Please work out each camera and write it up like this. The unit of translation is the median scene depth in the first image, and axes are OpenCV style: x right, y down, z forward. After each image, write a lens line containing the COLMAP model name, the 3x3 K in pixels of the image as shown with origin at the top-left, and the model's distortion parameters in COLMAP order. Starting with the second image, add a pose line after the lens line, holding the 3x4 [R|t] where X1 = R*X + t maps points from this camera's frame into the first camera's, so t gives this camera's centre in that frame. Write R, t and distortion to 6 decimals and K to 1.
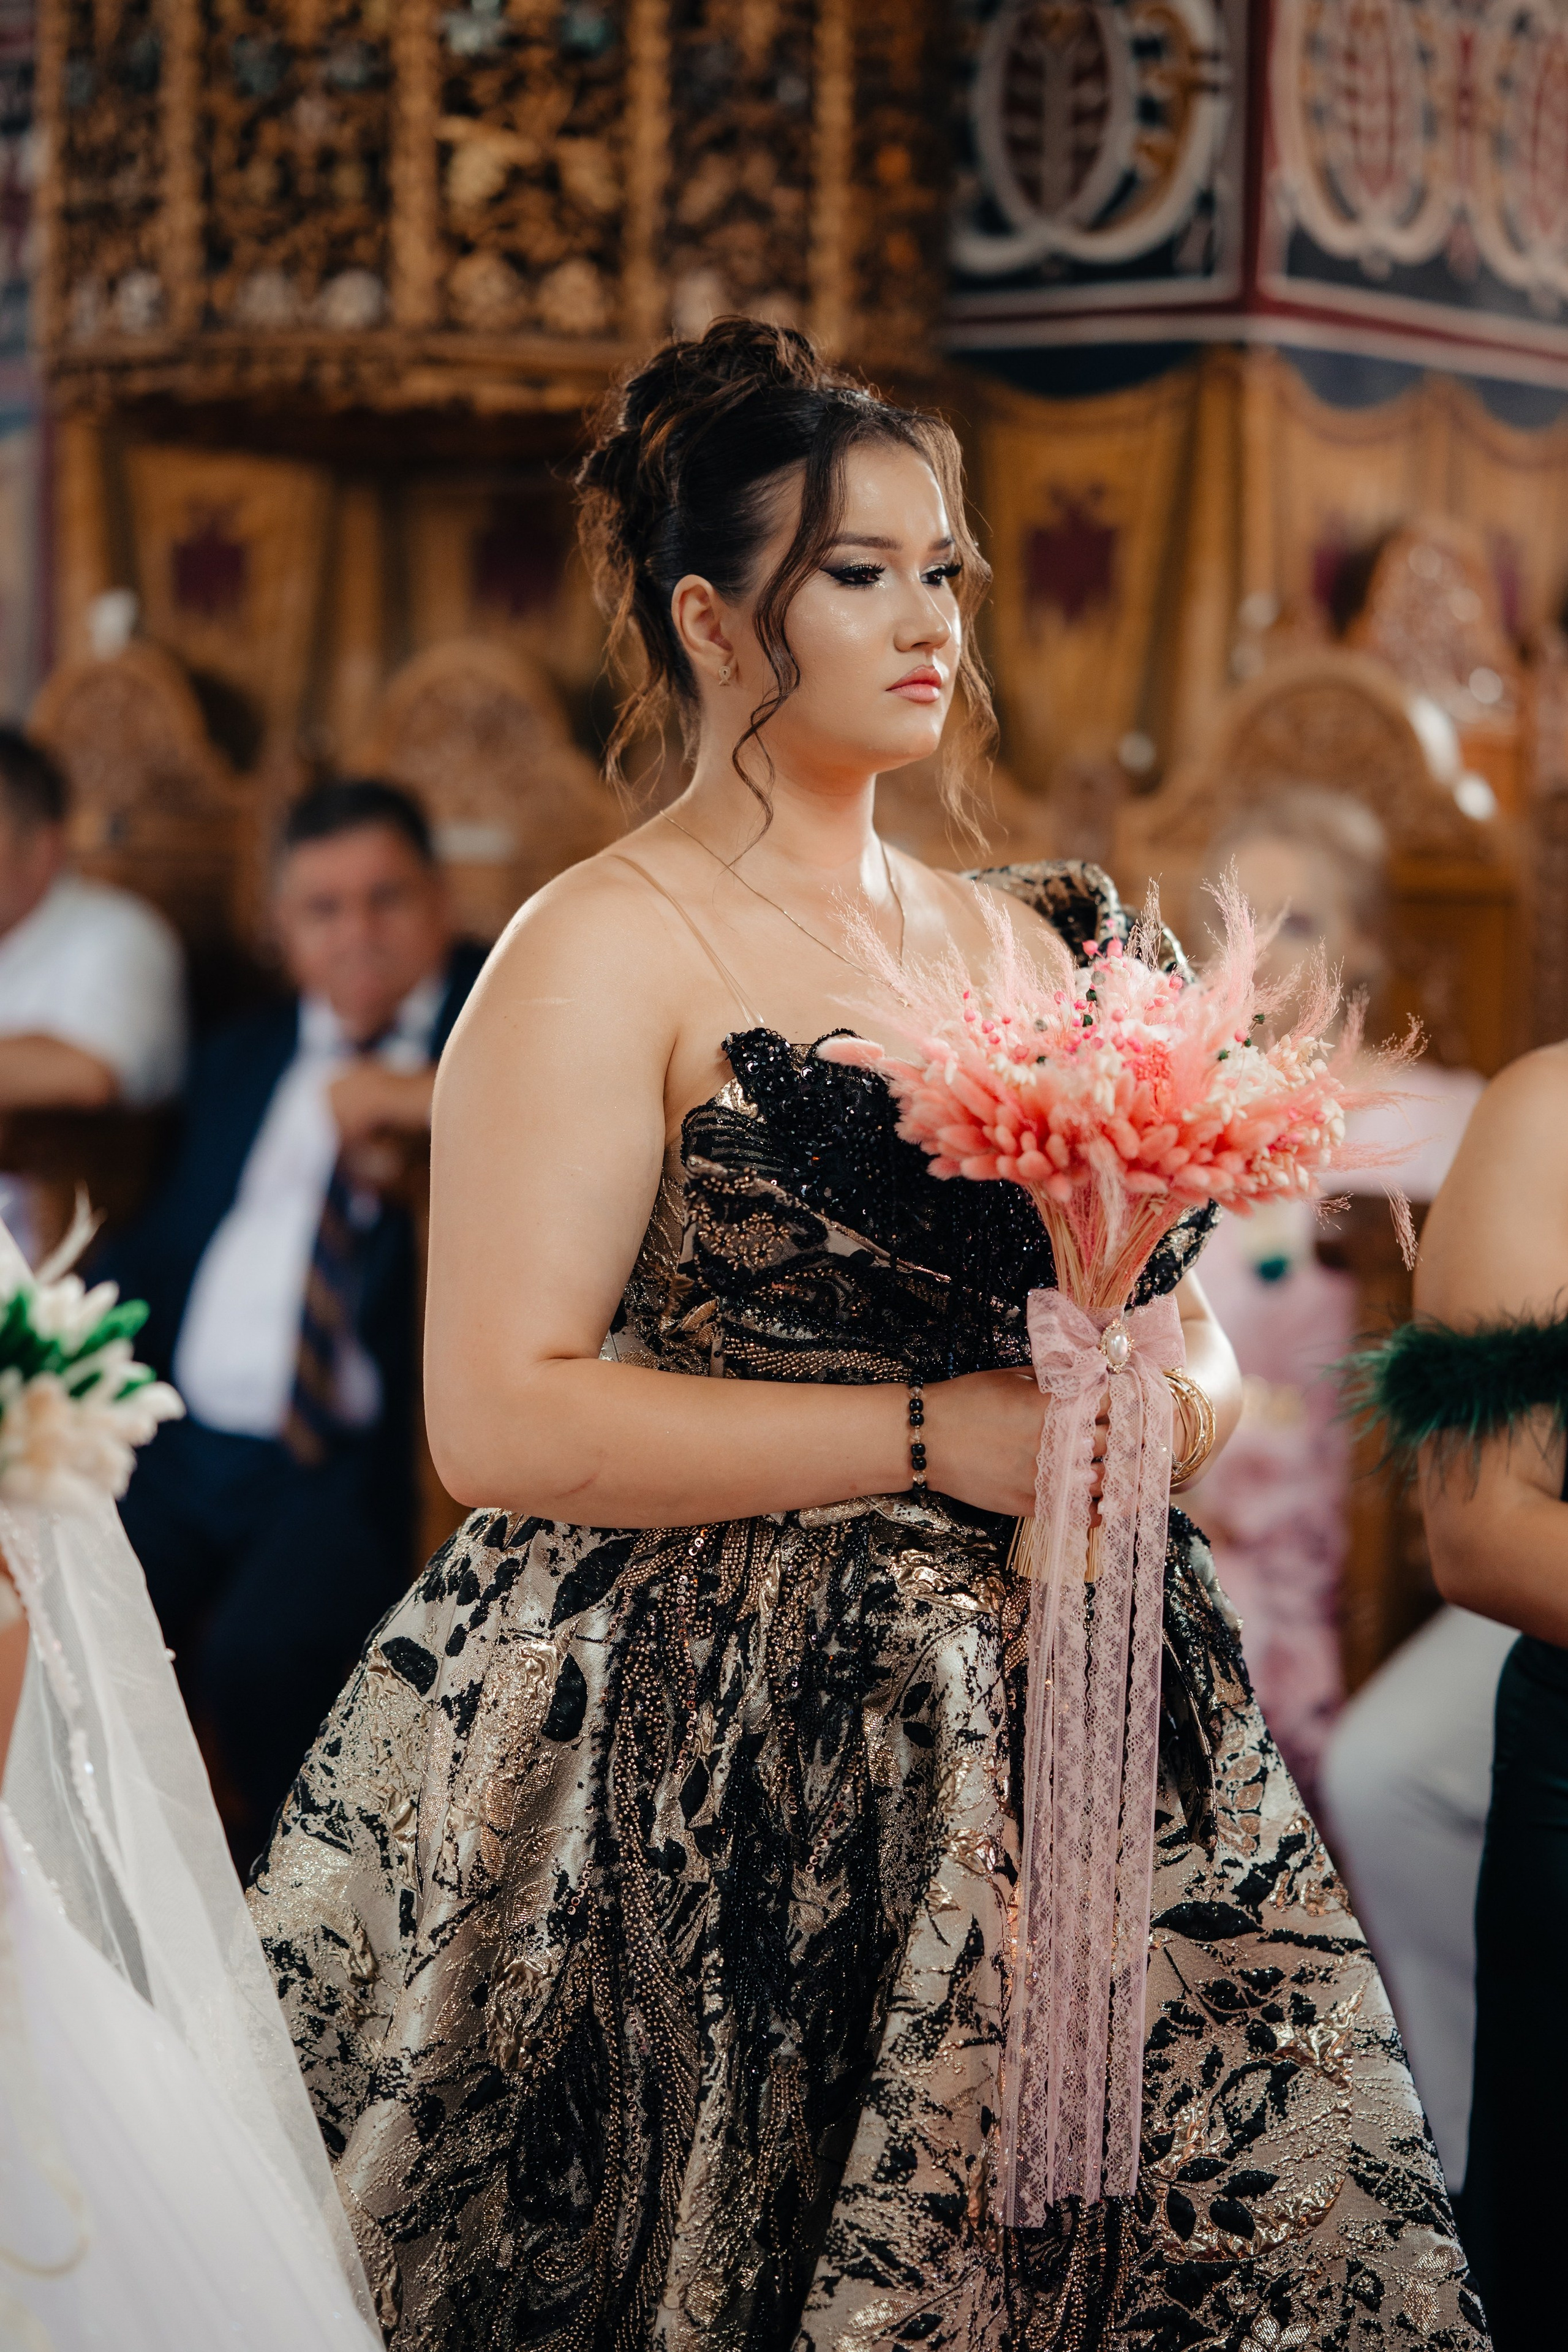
lens RADIAL K [[5441.9, 0, 798.9], [0, 5441.9, 1182.9], [0, 0, 1]] dist [-0.014896, 0.000000]
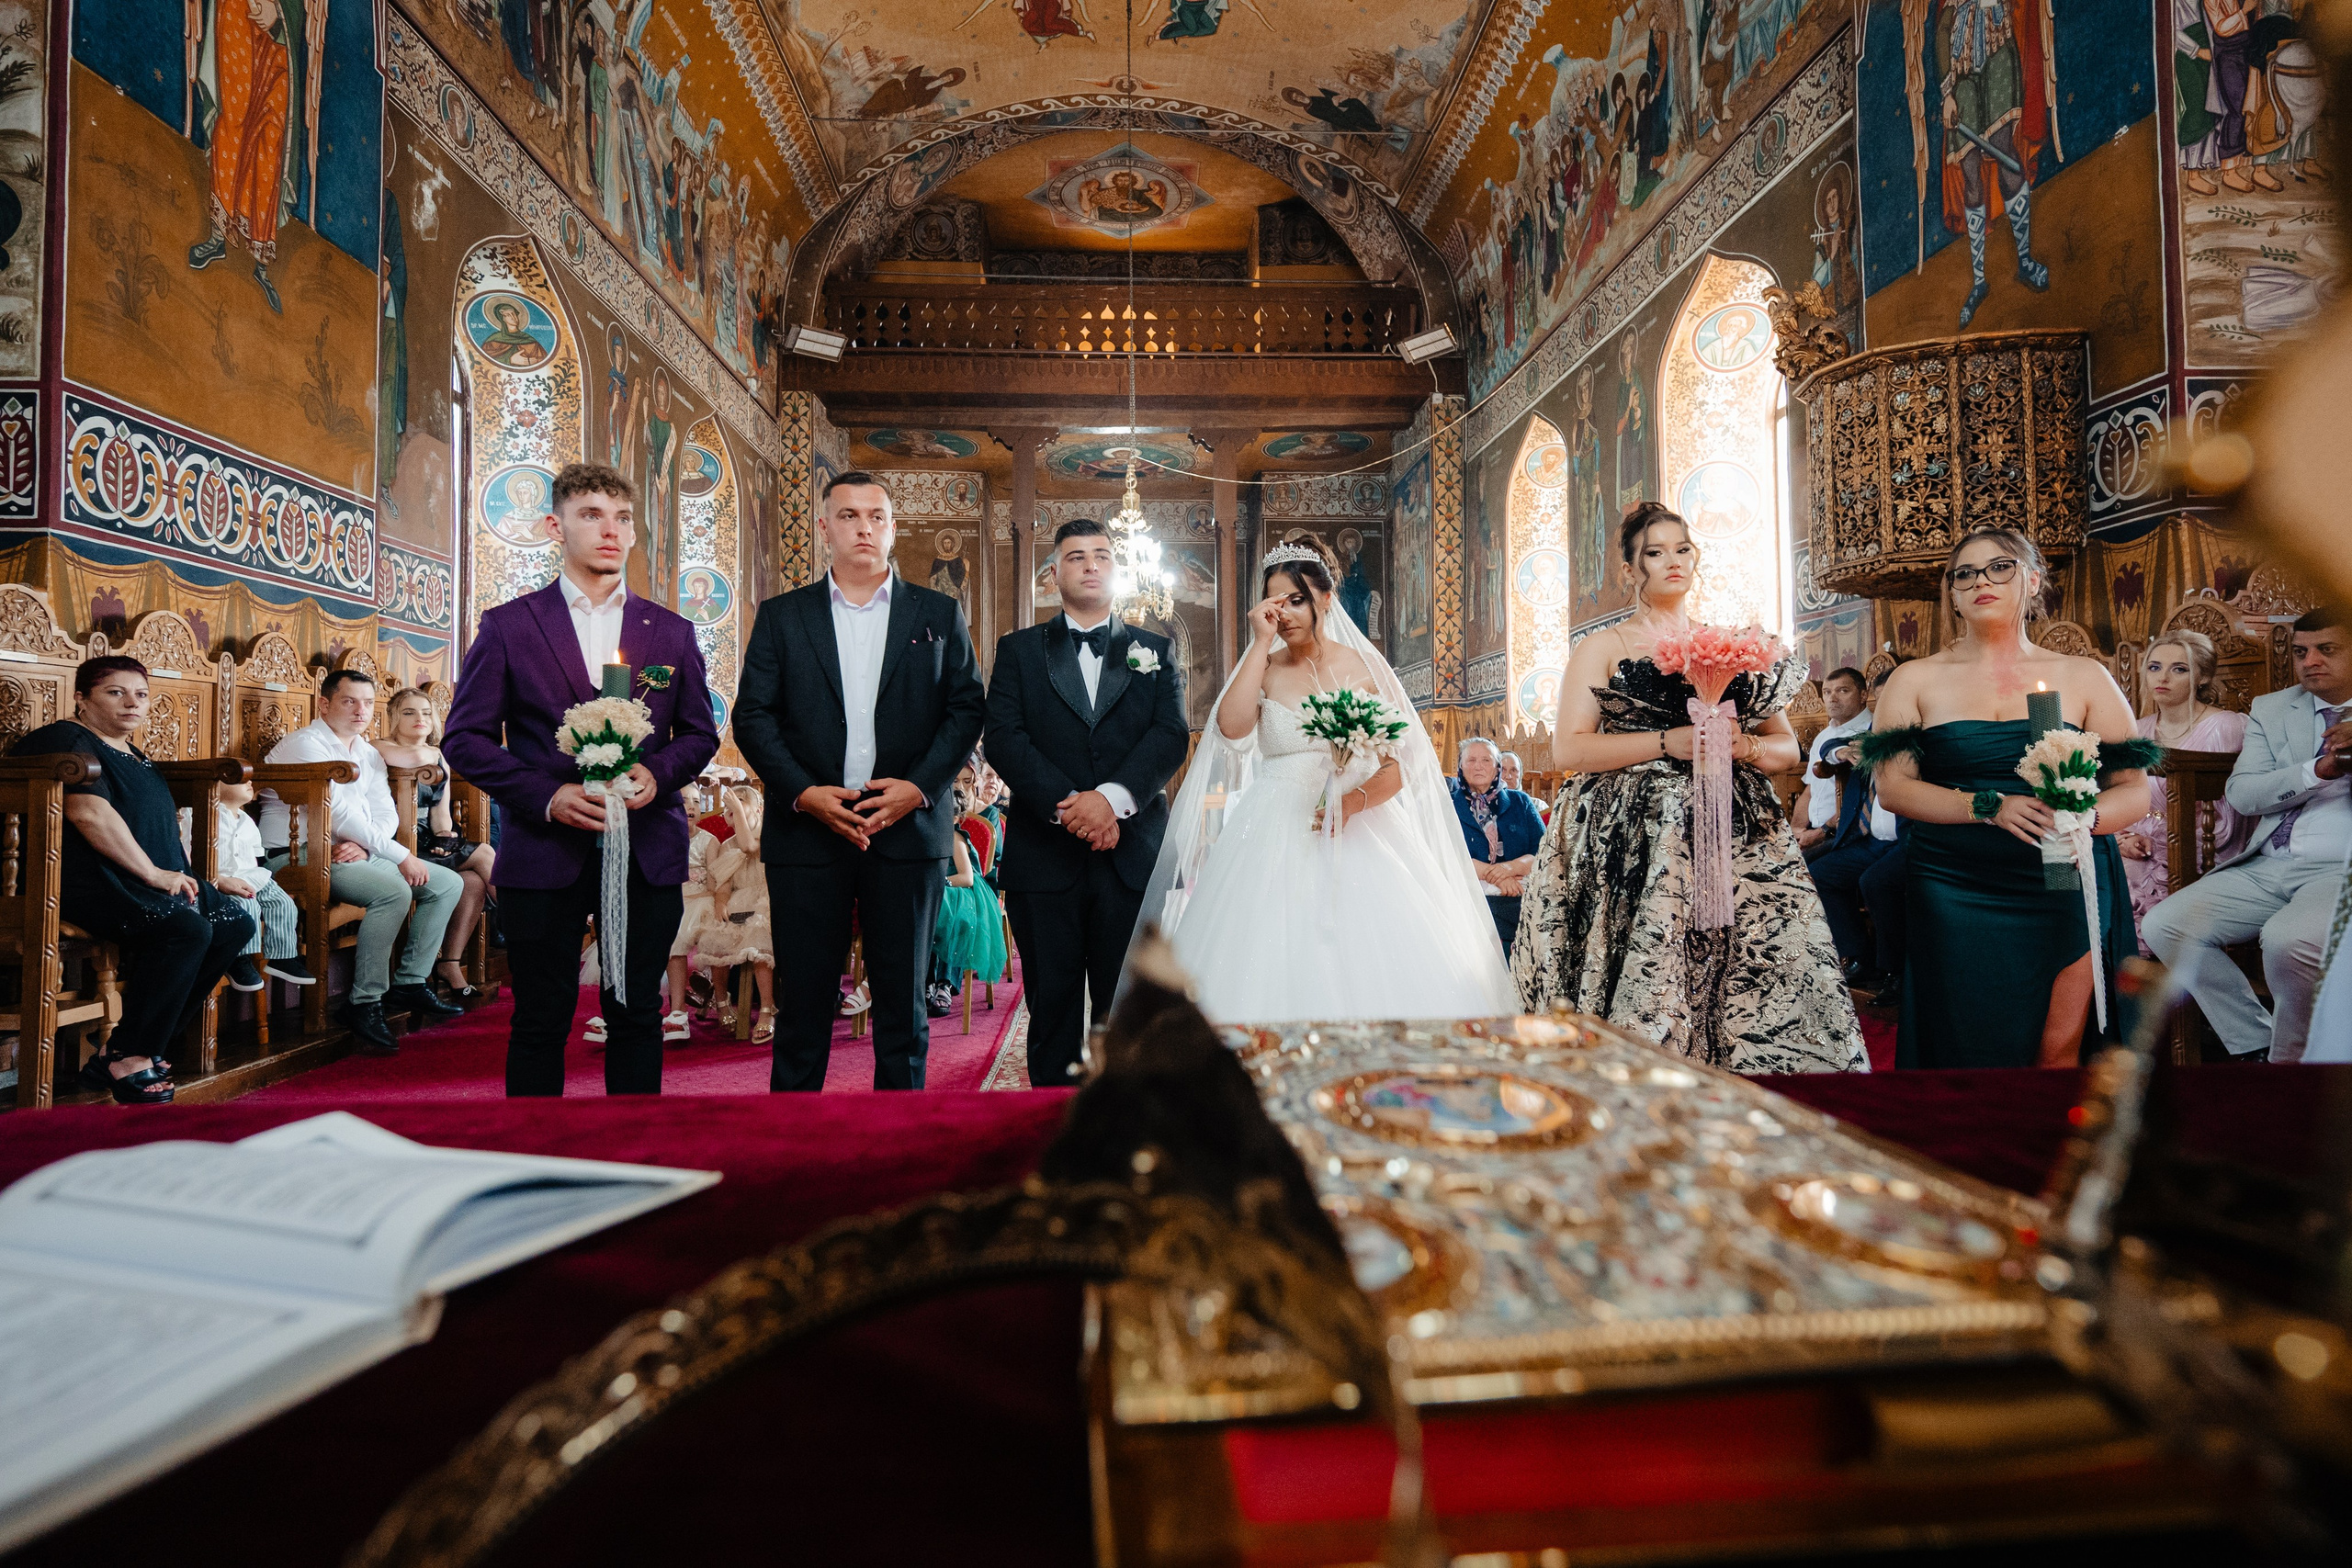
lens RADIAL K [[1118.1, 0, 1181.9], [0, 1118.1, 742.6], [0, 0, 1]] dist [-0.005072, 0.000086]
pose [[0.610375, -0.055136, -0.790191, 0.249159], [-0.025055, 0.995732, -0.088831, 0.066085], [0.791716, 0.074018, 0.606388, 0.102842]]
